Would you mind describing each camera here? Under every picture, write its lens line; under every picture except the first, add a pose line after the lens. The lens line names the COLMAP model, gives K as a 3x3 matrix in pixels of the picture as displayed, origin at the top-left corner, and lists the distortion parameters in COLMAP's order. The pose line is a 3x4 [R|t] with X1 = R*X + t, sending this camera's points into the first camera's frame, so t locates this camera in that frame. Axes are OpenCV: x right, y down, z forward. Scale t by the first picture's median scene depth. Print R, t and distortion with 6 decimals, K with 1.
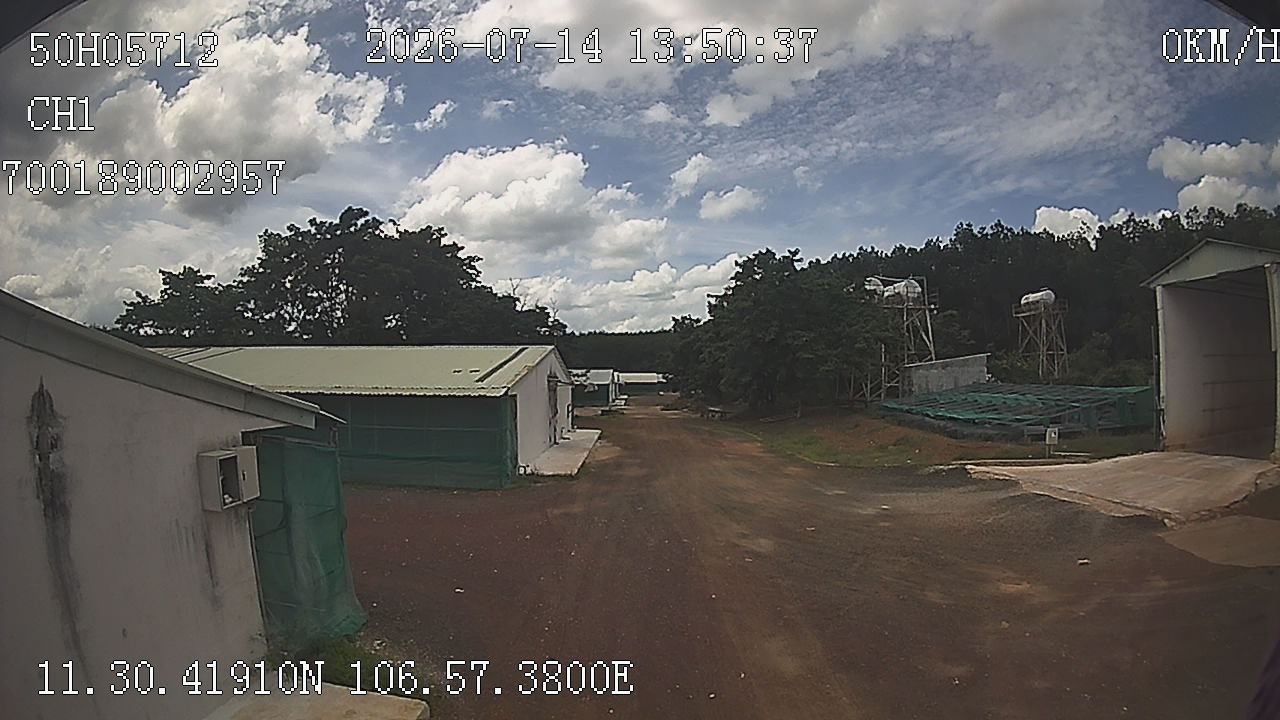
lens RADIAL K [[1049.7, 0, 638.2], [0, 1049.7, 381.7], [0, 0, 1]] dist [-0.178146, 0.013073]
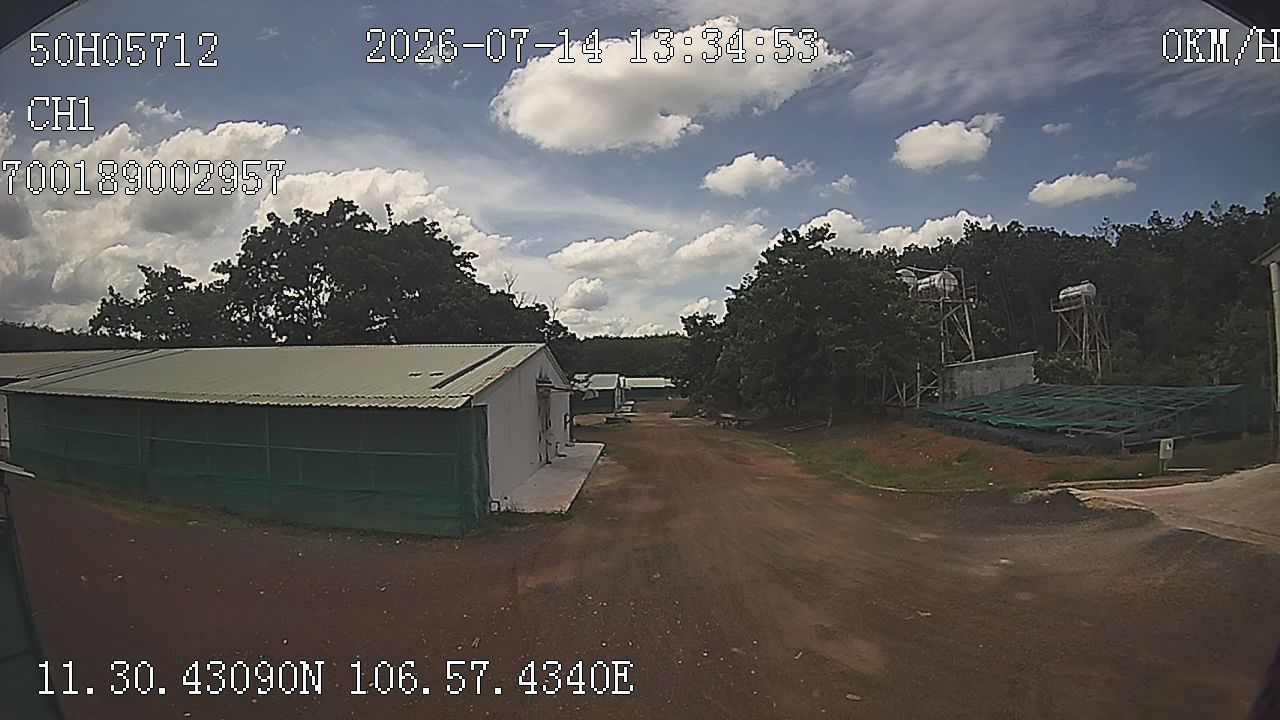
lens RADIAL K [[1023.8, 0, 645.4], [0, 1023.8, 360.6], [0, 0, 1]] dist [-0.299889, 0.003309]
pose [[0.999977, -0.006590, 0.001305, -0.003220], [0.006621, 0.999651, -0.025580, -0.000042], [-0.001136, 0.025589, 0.999672, 0.208465]]
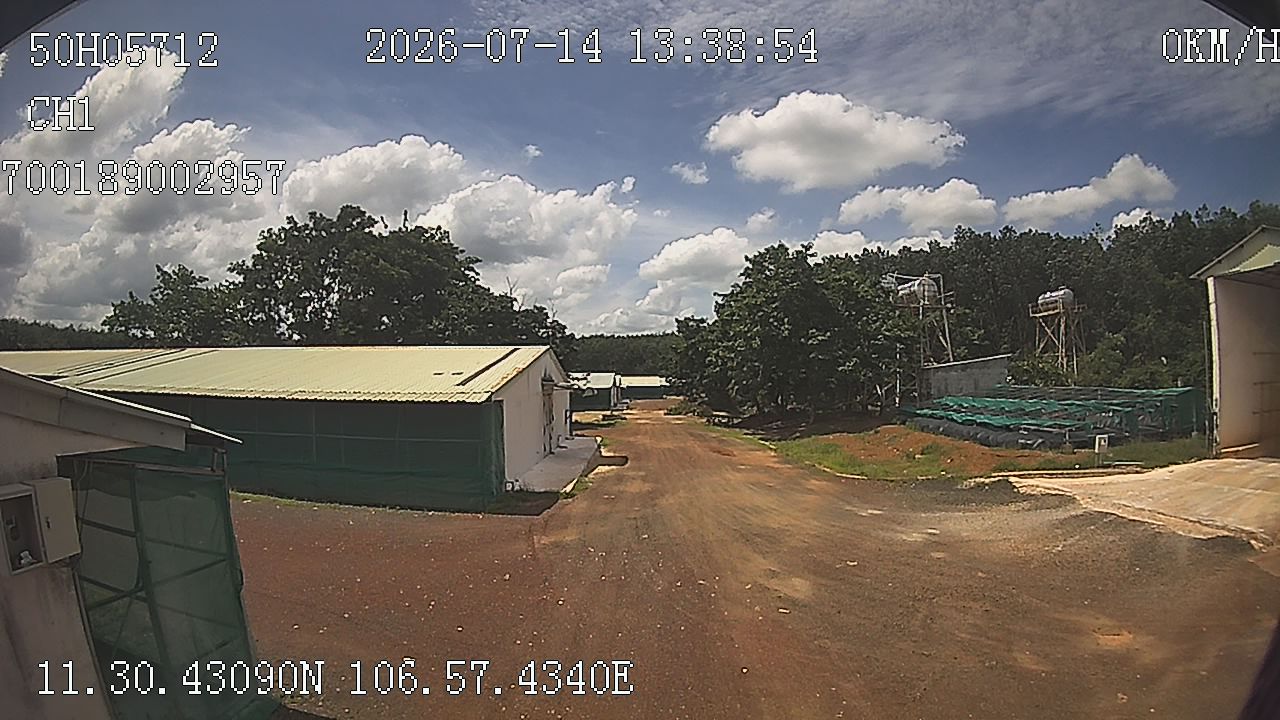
lens RADIAL K [[1037.6, 0, 641.6], [0, 1037.6, 359.0], [0, 0, 1]] dist [-0.242733, -0.003103]
pose [[0.999999, -0.001068, 0.001193, -0.001062], [0.001098, 0.999674, -0.025522, 0.000130], [-0.001165, 0.025524, 0.999674, 0.101649]]
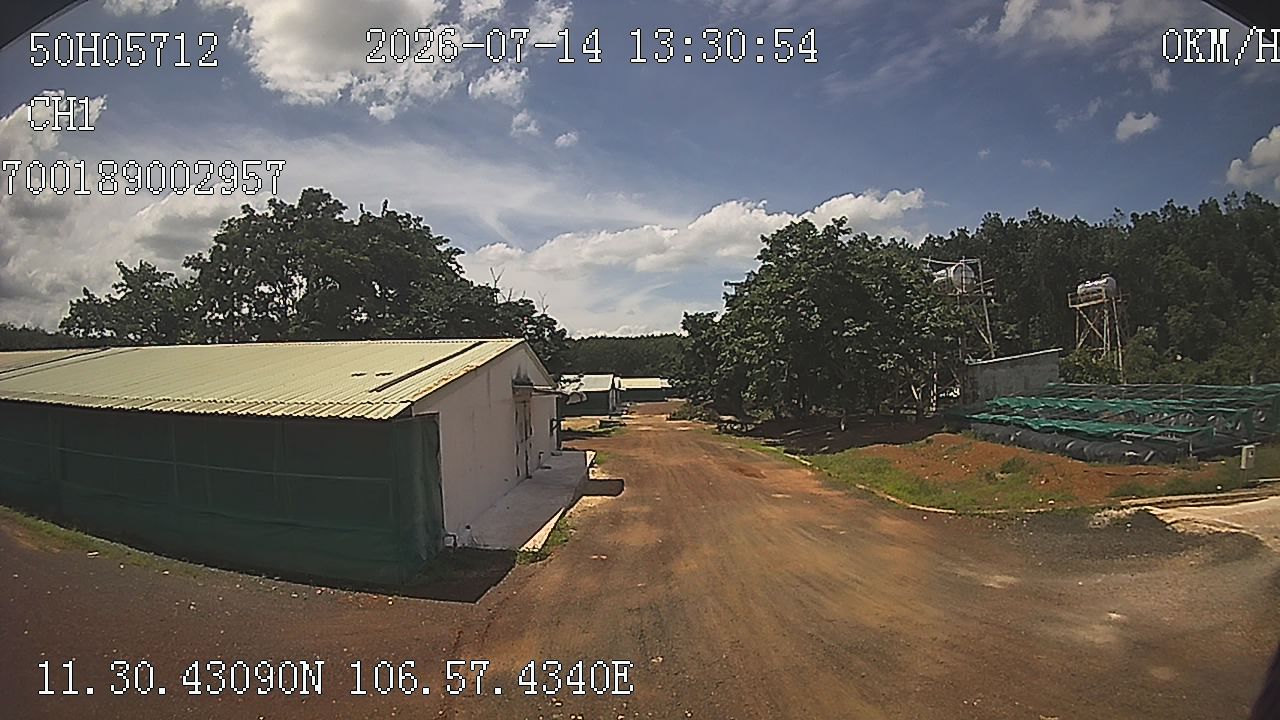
lens RADIAL K [[1010.4, 0, 653.6], [0, 1010.4, 358.7], [0, 0, 1]] dist [-0.371266, 0.080650]
pose [[0.999860, -0.009565, 0.013734, -0.002763], [0.009952, 0.999547, -0.028388, -0.000784], [-0.013456, 0.028521, 0.999503, 0.333602]]
